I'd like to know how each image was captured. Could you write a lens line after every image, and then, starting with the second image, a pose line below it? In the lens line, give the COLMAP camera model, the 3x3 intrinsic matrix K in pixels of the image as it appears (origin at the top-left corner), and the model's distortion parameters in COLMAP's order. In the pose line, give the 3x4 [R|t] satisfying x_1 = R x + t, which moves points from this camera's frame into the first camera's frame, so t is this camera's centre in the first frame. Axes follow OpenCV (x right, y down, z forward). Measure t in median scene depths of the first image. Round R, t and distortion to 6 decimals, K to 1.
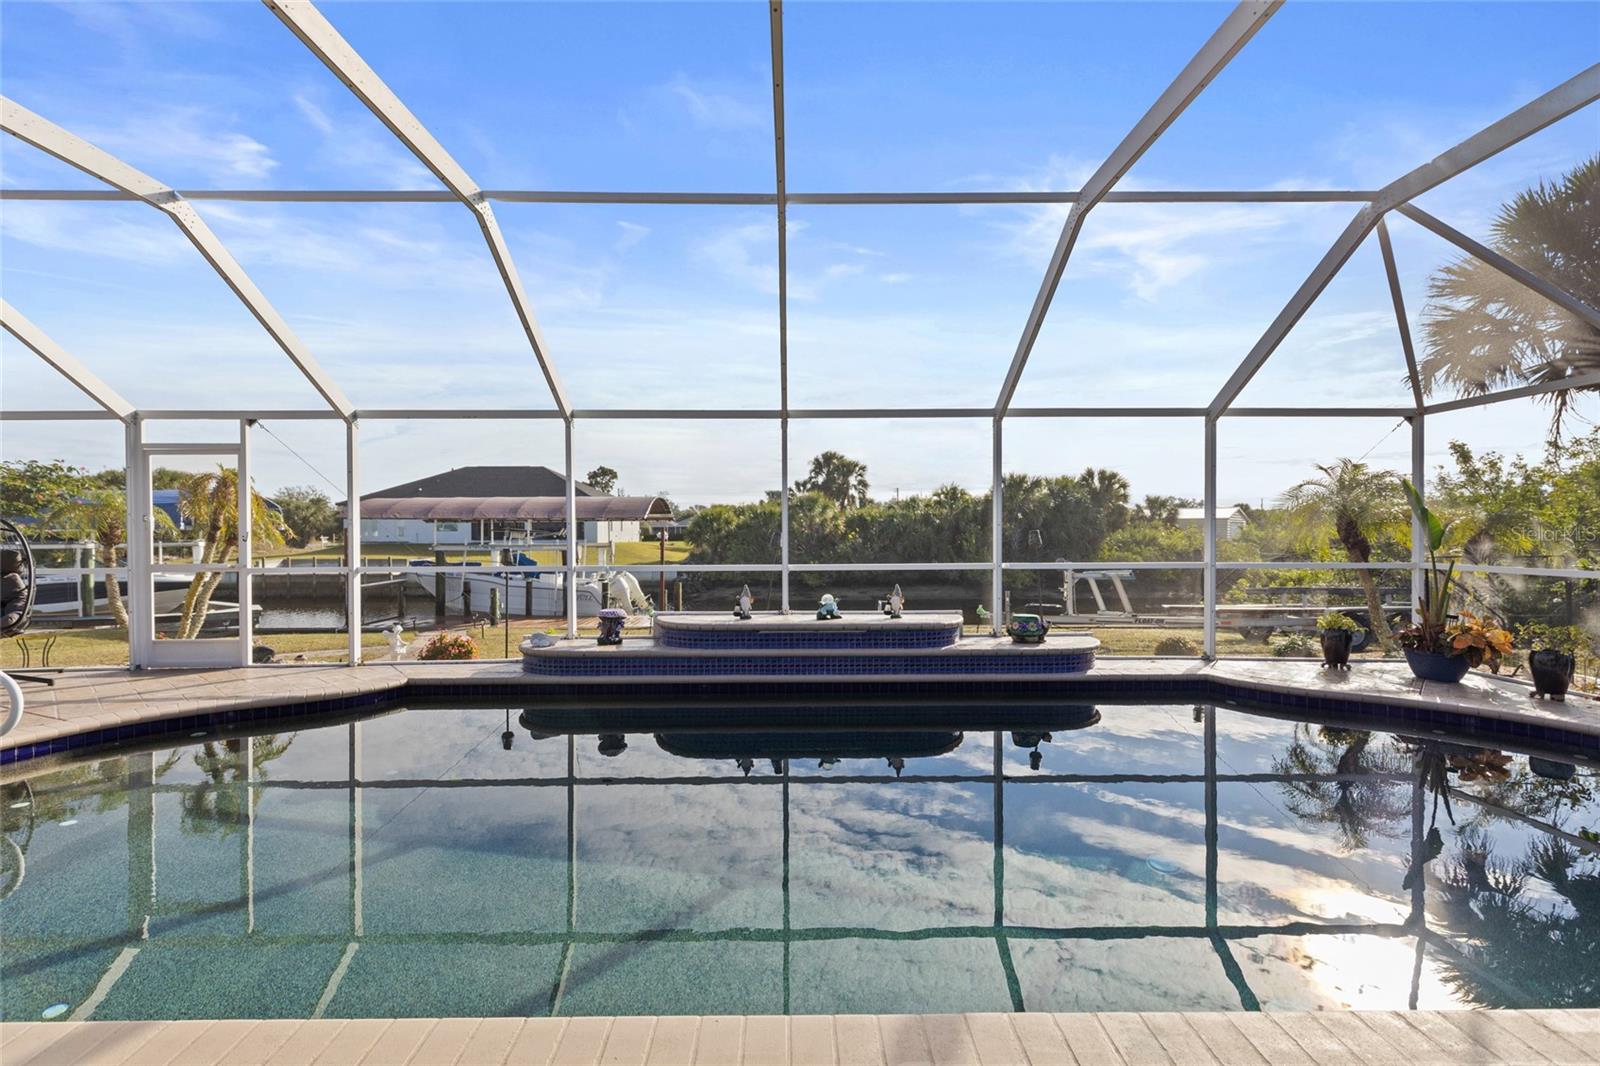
lens RADIAL K [[734.9, 0, 796.2], [0, 734.9, 544.6], [0, 0, 1]] dist [-0.004152, -0.000361]
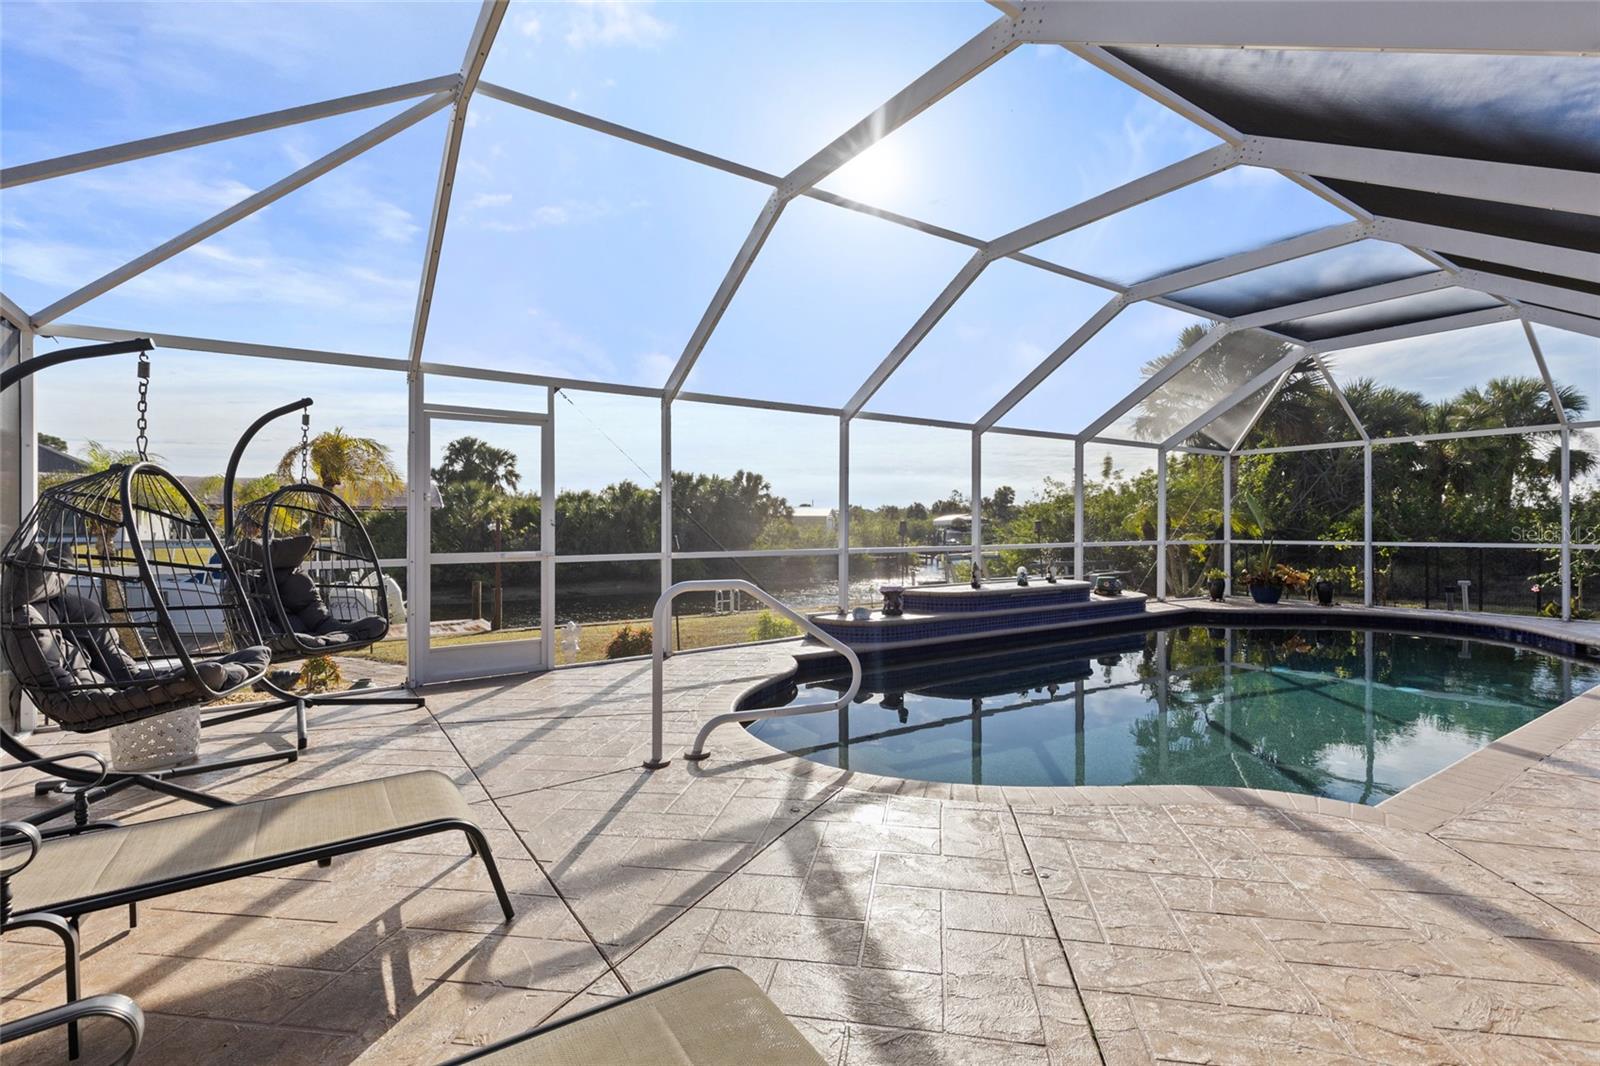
lens RADIAL K [[727.8, 0, 802.7], [0, 727.8, 528.0], [0, 0, 1]] dist [0.005967, -0.001956]
pose [[0.828397, 0.000274, 0.560141, -0.154725], [0.008408, 0.999881, -0.012924, 0.001749], [-0.560078, 0.015416, 0.828297, 0.018148]]
